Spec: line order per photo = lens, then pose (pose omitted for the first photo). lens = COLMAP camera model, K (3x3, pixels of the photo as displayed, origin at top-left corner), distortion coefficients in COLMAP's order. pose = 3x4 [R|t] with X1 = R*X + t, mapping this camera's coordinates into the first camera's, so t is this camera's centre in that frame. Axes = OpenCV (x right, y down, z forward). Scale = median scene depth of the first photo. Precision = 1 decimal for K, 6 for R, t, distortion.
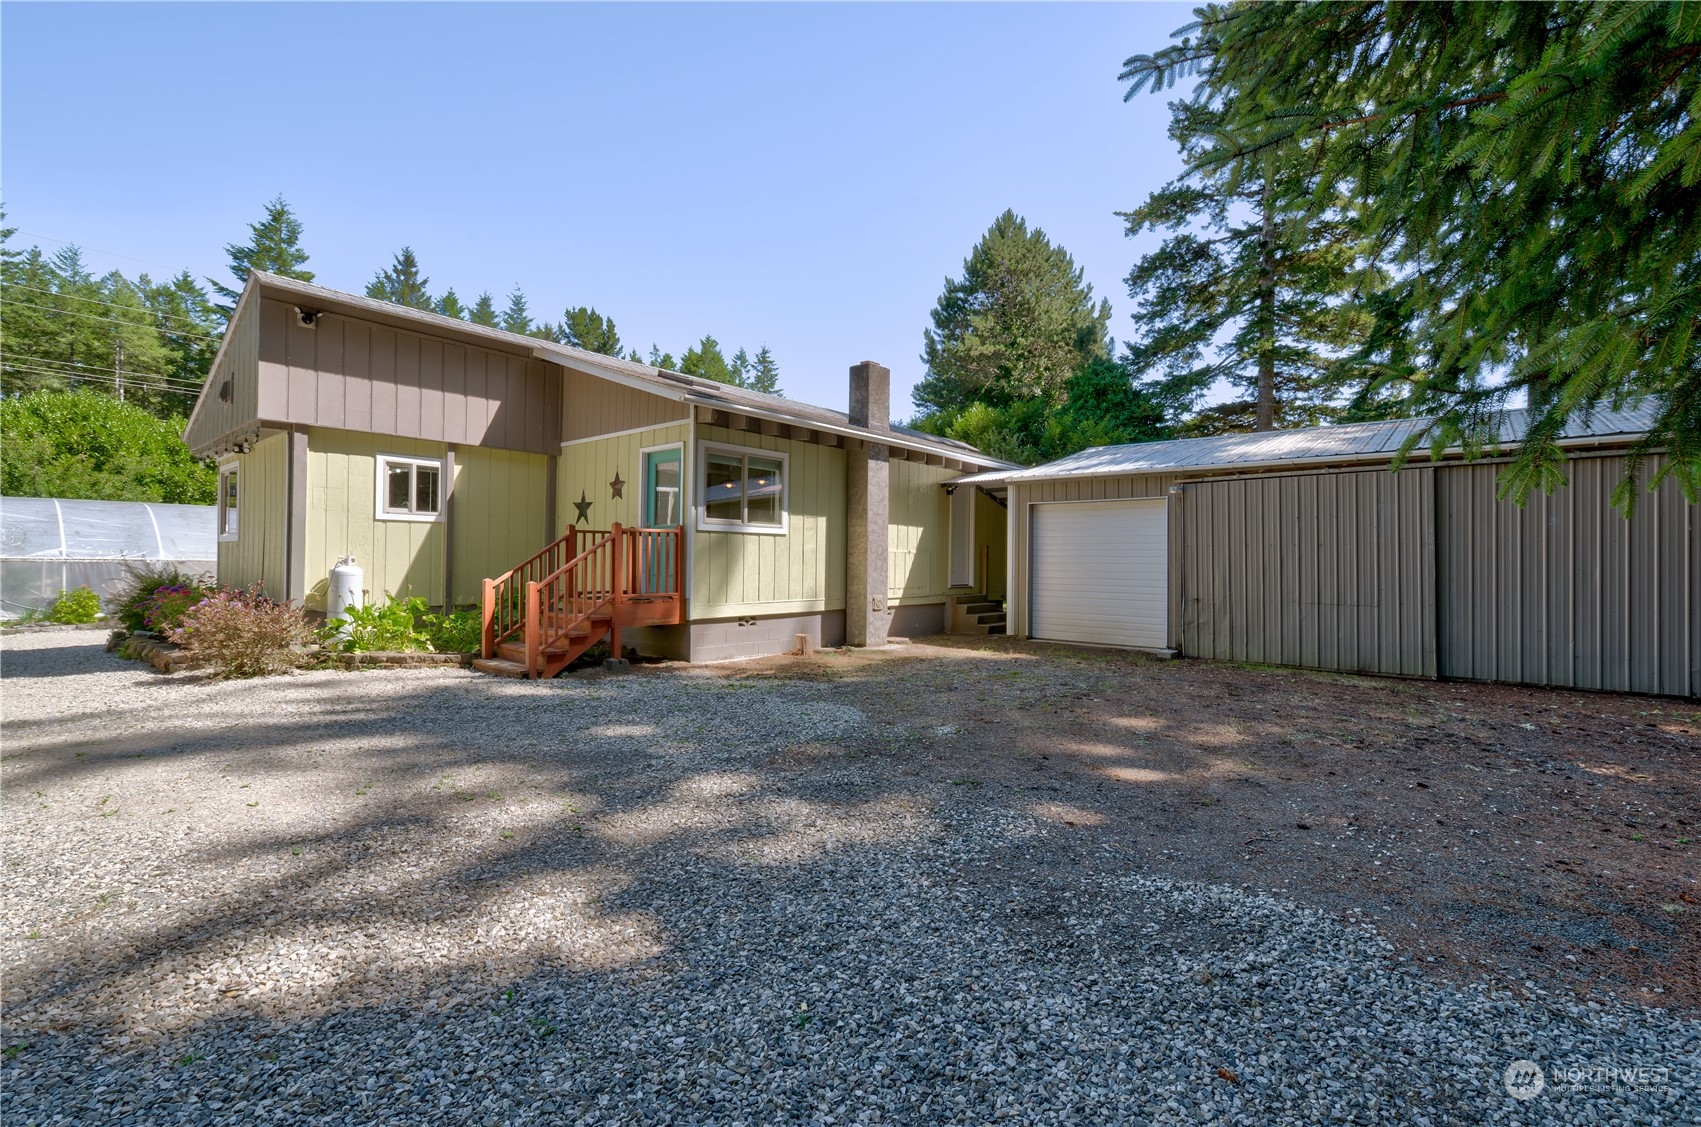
lens RADIAL K [[726.2, 0, 855.1], [0, 726.2, 563.5], [0, 0, 1]] dist [0.001626, 0.000352]
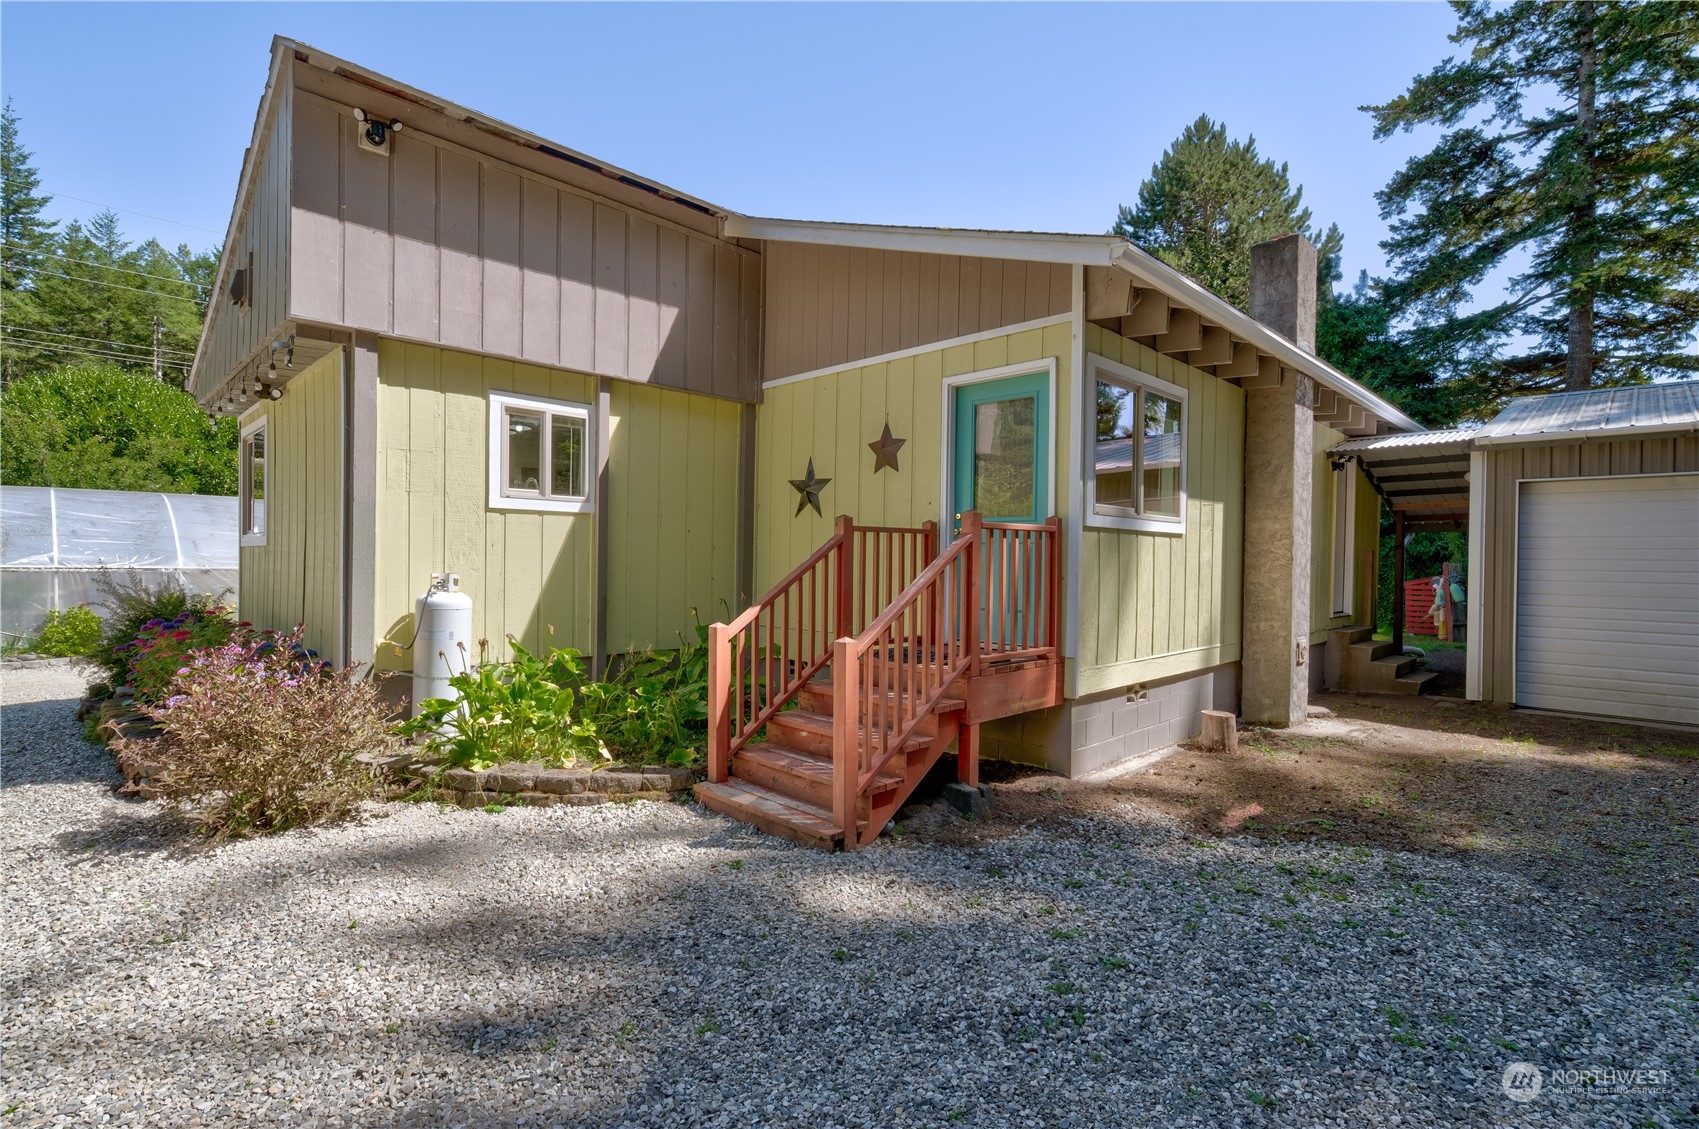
lens RADIAL K [[796.1, 0, 853.3], [0, 796.1, 578.5], [0, 0, 1]] dist [-0.003361, 0.000066]
pose [[0.996504, 0.003715, -0.083463, -0.270797], [-0.002208, 0.999833, 0.018147, -0.014787], [0.083517, -0.017900, 0.996346, 0.337859]]
